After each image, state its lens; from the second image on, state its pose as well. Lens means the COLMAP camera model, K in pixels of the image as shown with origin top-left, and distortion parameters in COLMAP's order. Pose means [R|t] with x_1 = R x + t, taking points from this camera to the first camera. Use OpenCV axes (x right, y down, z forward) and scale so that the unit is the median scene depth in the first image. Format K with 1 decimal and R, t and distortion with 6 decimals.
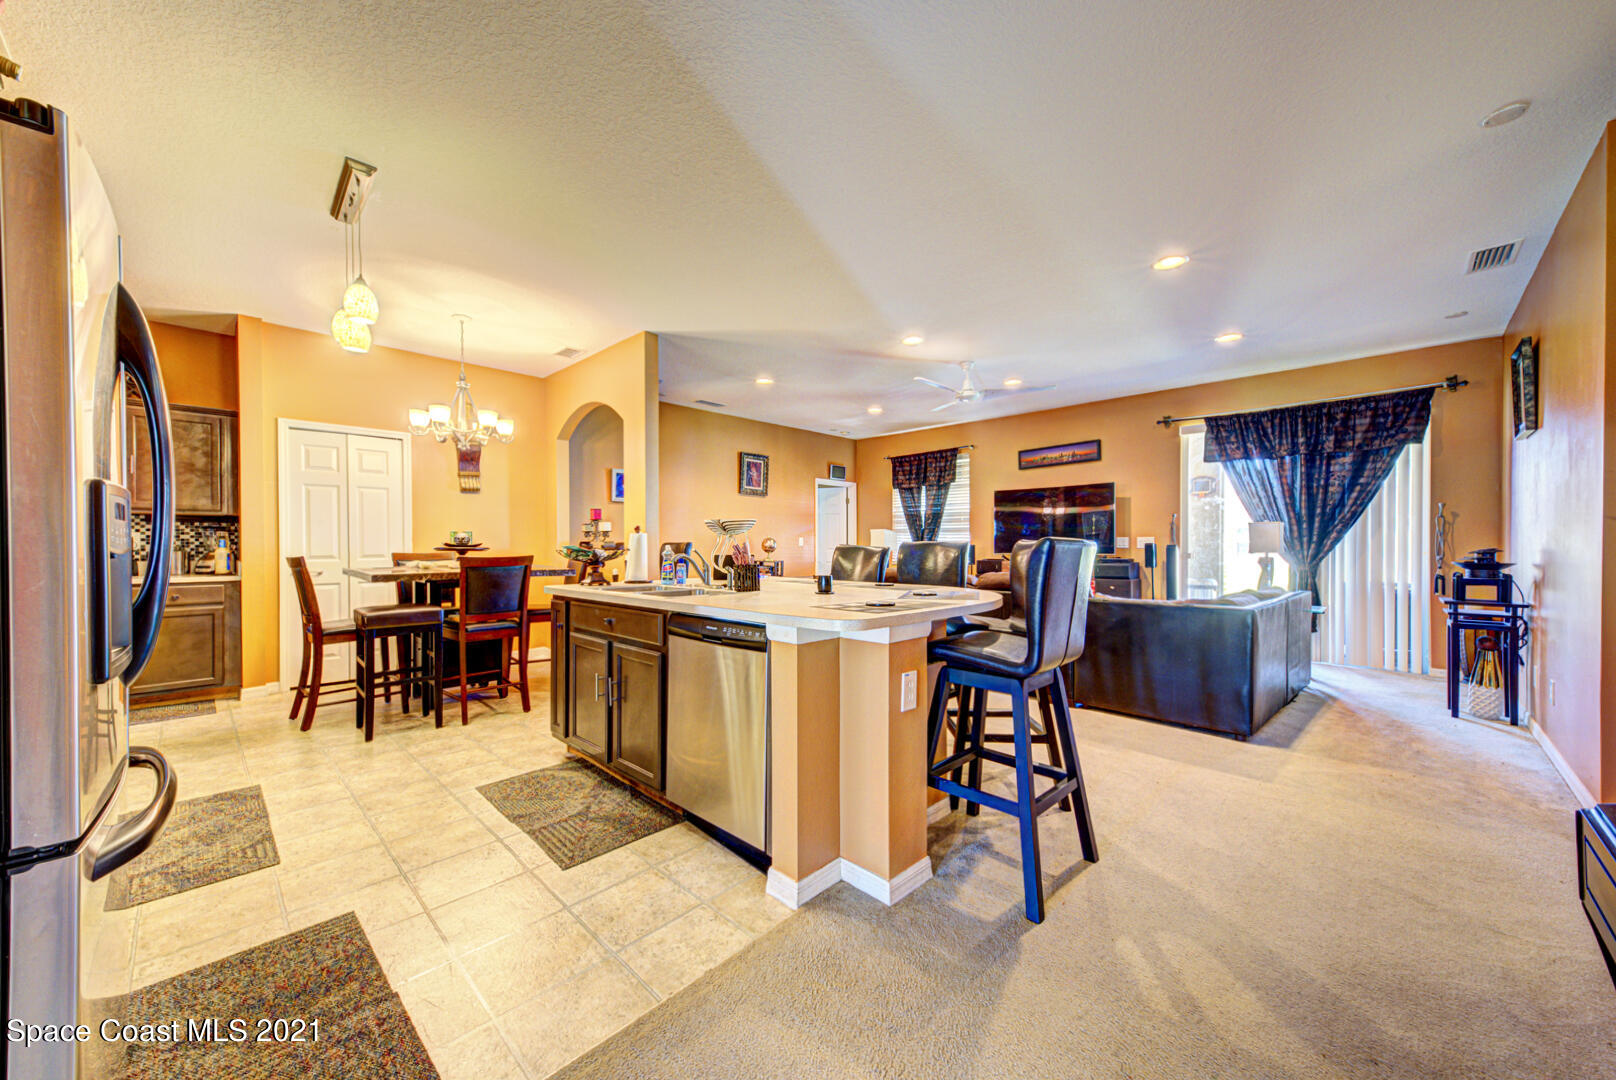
lens RADIAL K [[589.7, 0, 817.1], [0, 589.7, 546.4], [0, 0, 1]] dist [0.024217, -0.003521]
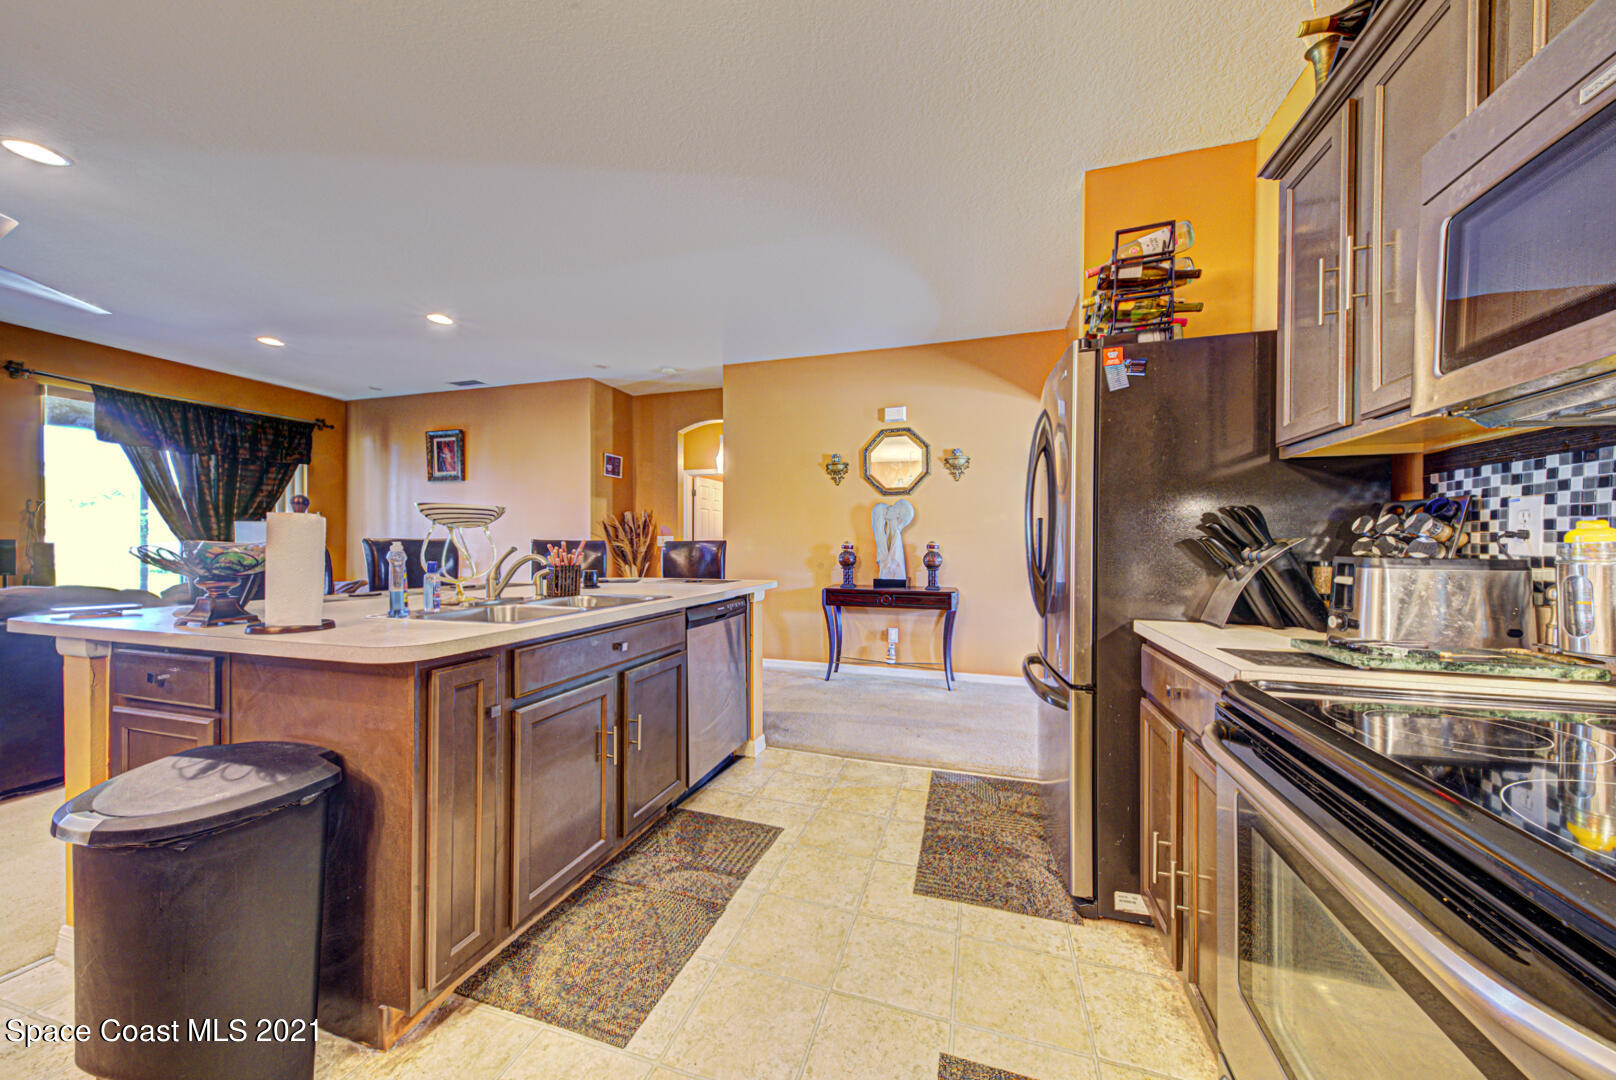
lens RADIAL K [[553.8, 0, 810.1], [0, 553.8, 554.8], [0, 0, 1]] dist [0.021746, -0.004081]
pose [[-0.446413, -0.017812, 0.894650, -0.553714], [0.002702, 0.999770, 0.021253, -0.000296], [-0.894823, 0.011905, -0.446263, 0.567468]]
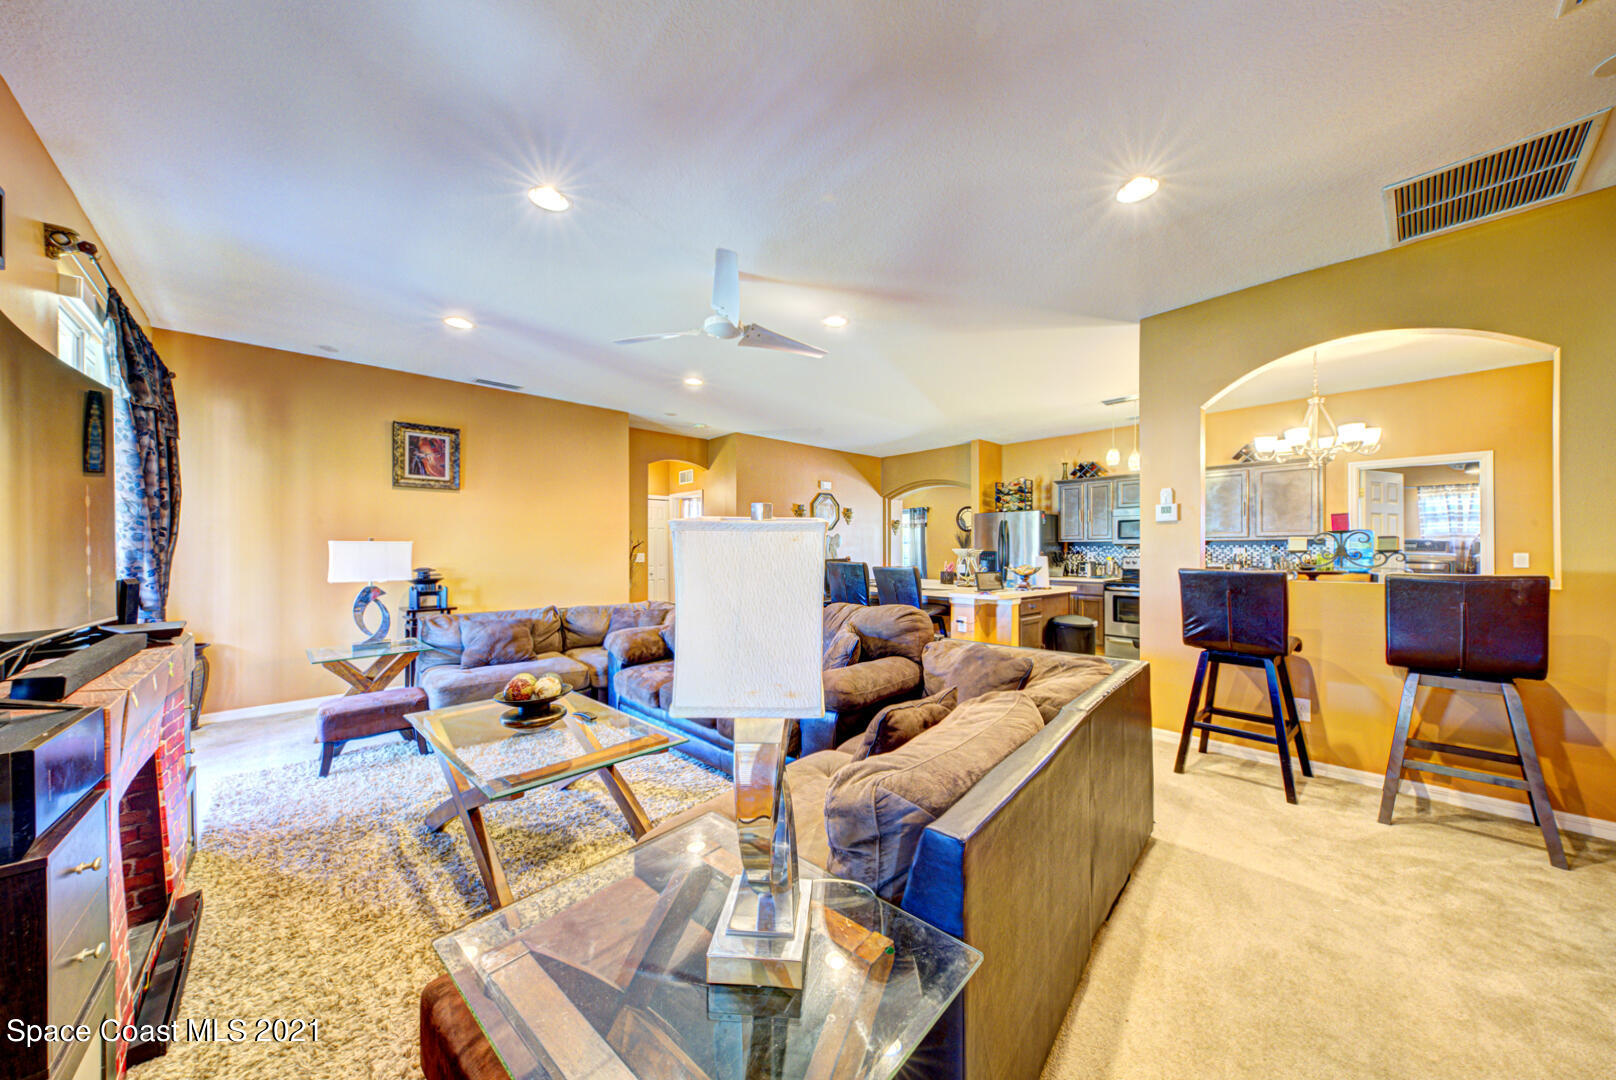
lens RADIAL K [[553.8, 0, 808.3], [0, 553.8, 555.9], [0, 0, 1]] dist [0.021746, -0.004081]
pose [[-0.998854, 0.000719, 0.047857, 0.157247], [0.001558, 0.999846, 0.017488, -0.032559], [-0.047837, 0.017543, -0.998701, 1.642728]]
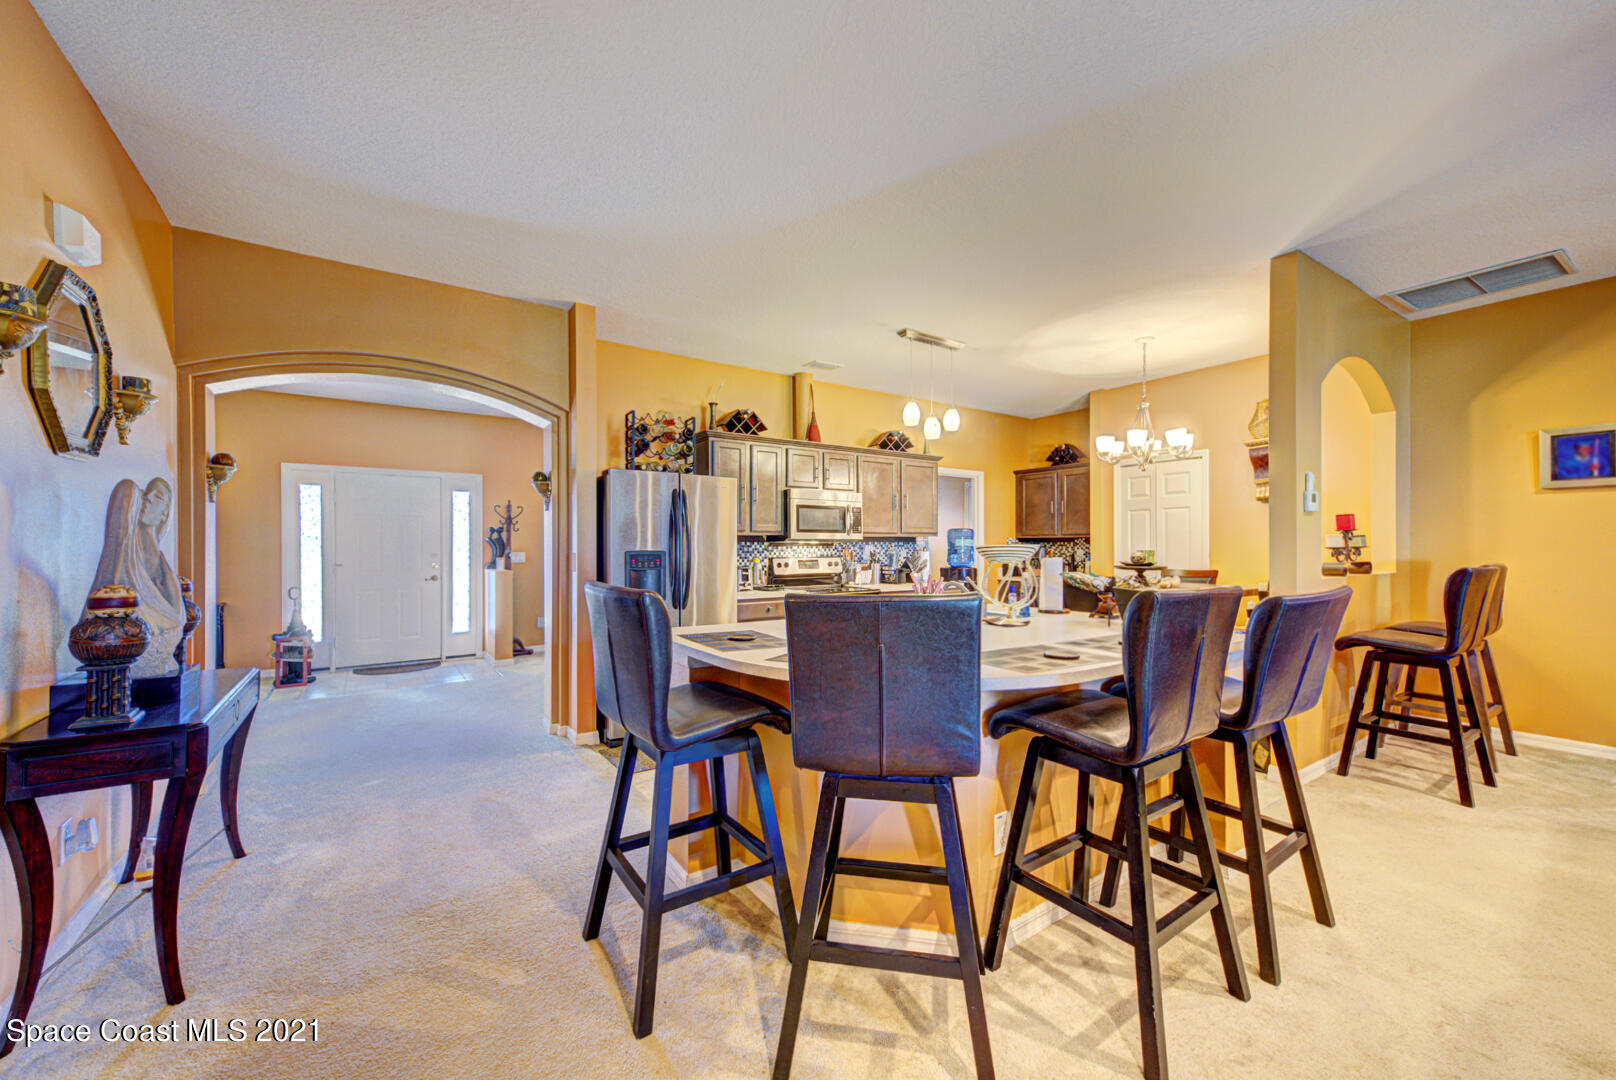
lens RADIAL K [[631.8, 0, 816.4], [0, 631.8, 547.1], [0, 0, 1]] dist [0.026065, -0.000837]
pose [[-0.189753, 0.000270, -0.981832, 0.482966], [-0.002764, 0.999996, 0.000809, -0.024924], [0.981828, 0.002867, -0.189751, 0.554295]]
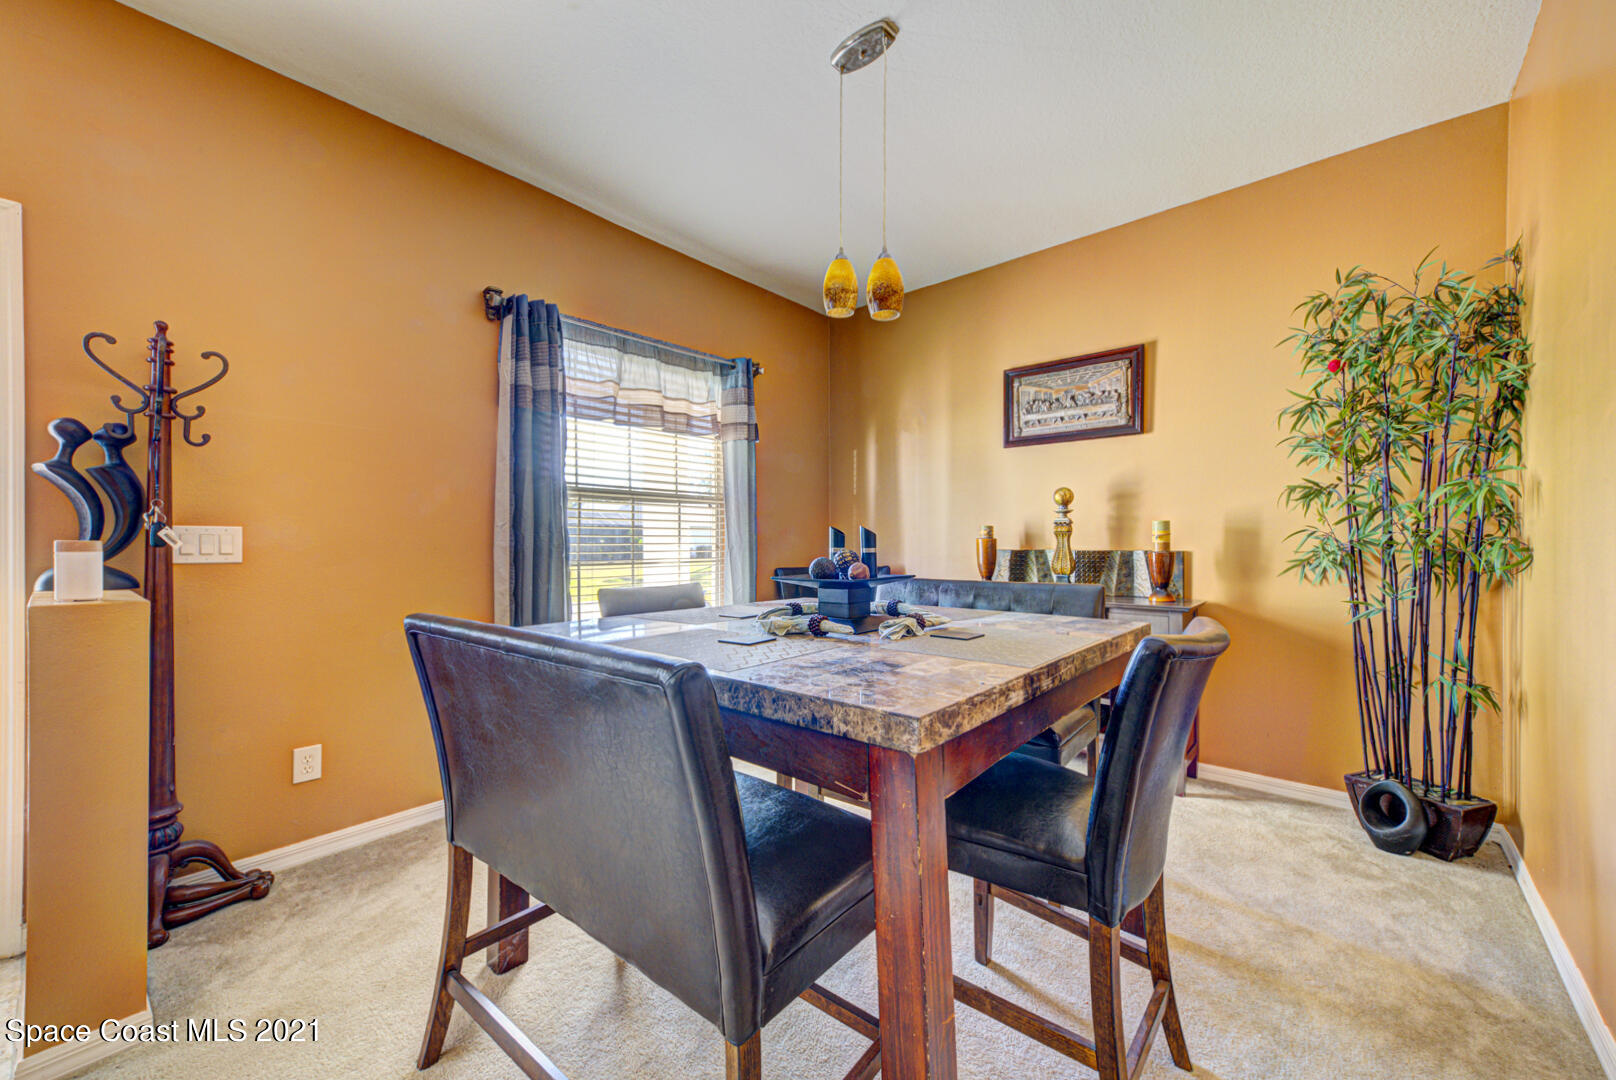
lens RADIAL K [[631.8, 0, 807.4], [0, 631.8, 542.9], [0, 0, 1]] dist [0.026065, -0.000837]
pose [[0.069106, -0.003977, -0.997601, -0.363910], [-0.003737, 0.999984, -0.004245, 0.001276], [0.997602, 0.004022, 0.069090, -0.030333]]
